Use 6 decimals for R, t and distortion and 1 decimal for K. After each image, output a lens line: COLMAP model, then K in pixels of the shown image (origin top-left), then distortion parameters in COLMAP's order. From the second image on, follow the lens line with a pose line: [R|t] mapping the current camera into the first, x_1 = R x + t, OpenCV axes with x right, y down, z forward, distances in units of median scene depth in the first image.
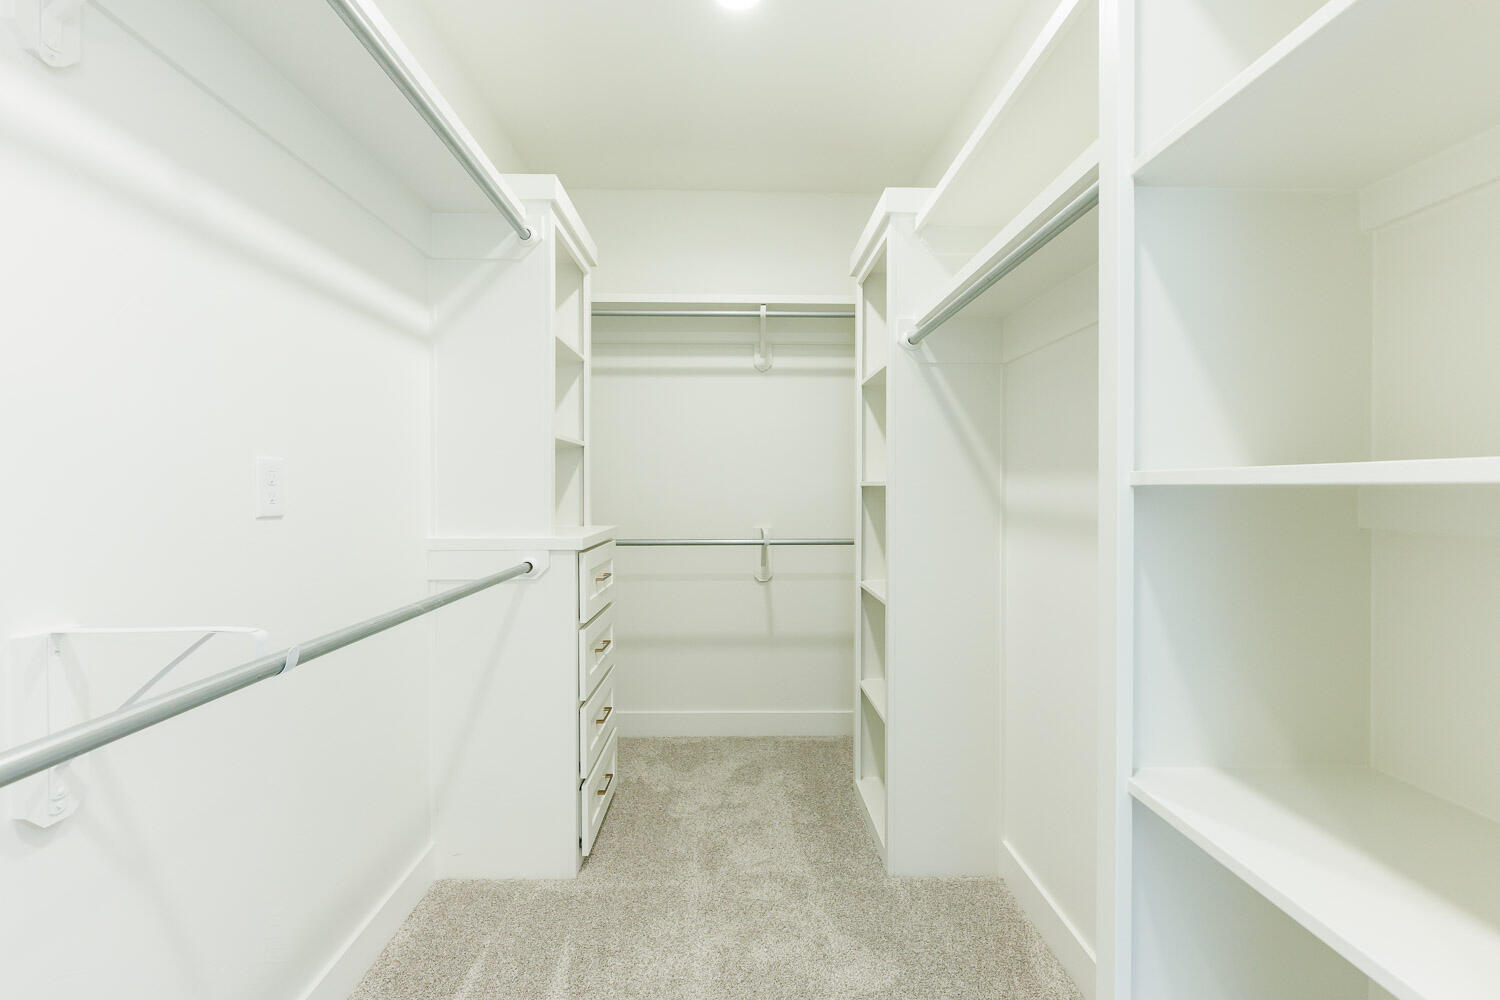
lens RADIAL K [[665.7, 0, 746.5], [0, 665.7, 494.7], [0, 0, 1]] dist [0.000753, -0.000693]
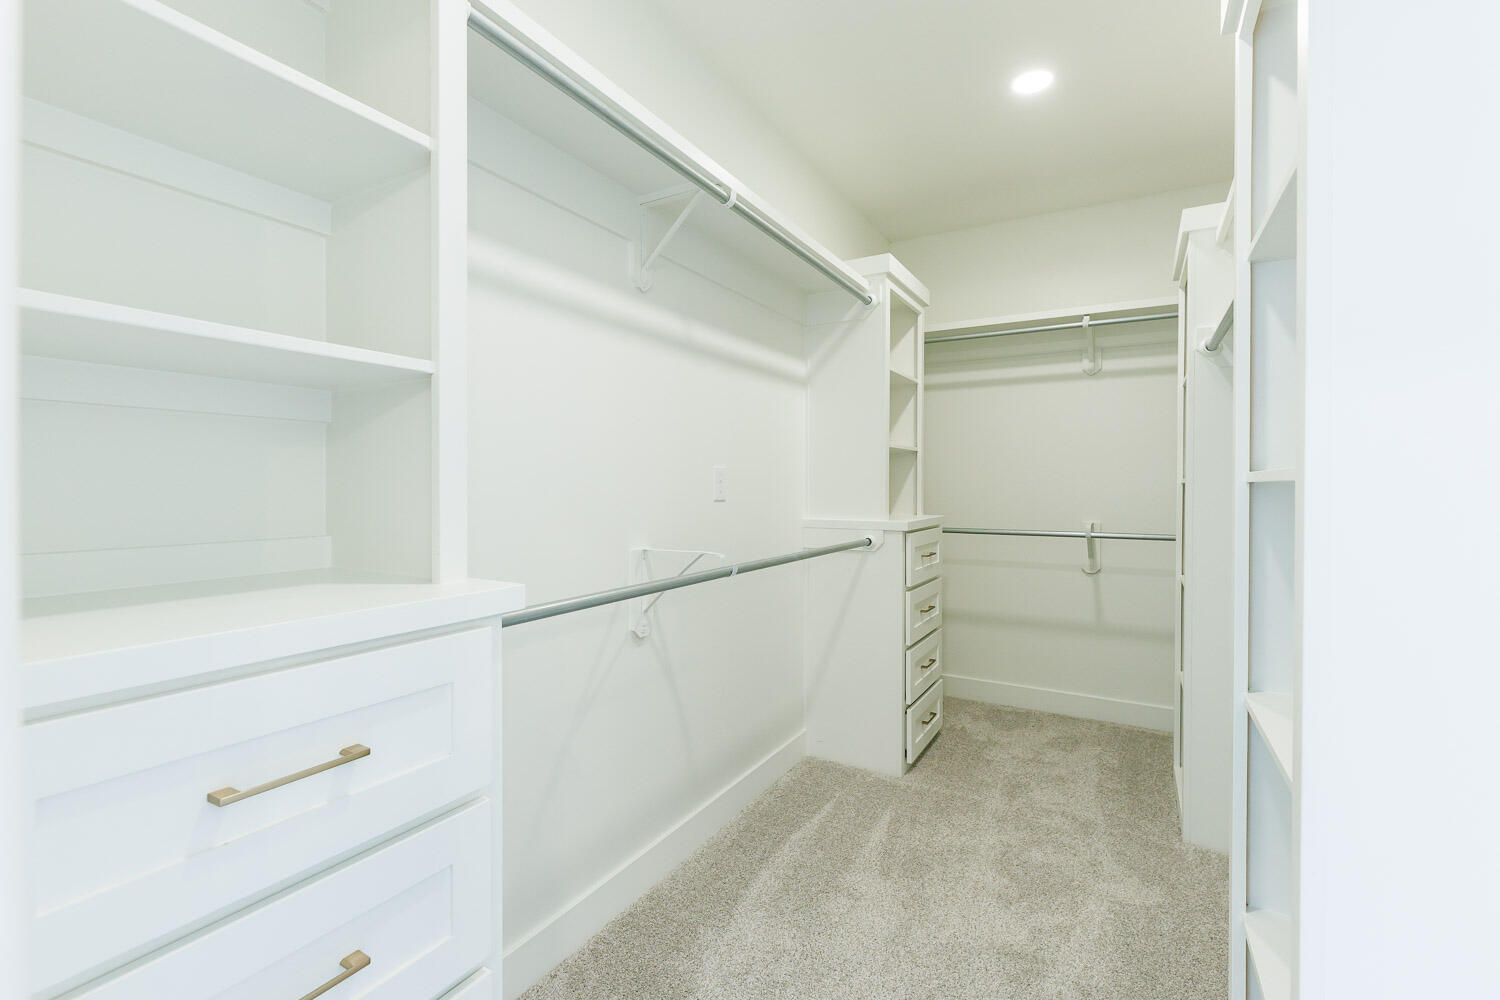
lens RADIAL K [[665.7, 0, 746.1], [0, 665.7, 491.1], [0, 0, 1]] dist [0.000753, -0.000693]
pose [[0.854473, 0.005410, -0.519468, 0.161381], [-0.006303, 0.999980, 0.000047, 0.004862], [0.519458, 0.003234, 0.854490, -0.292350]]
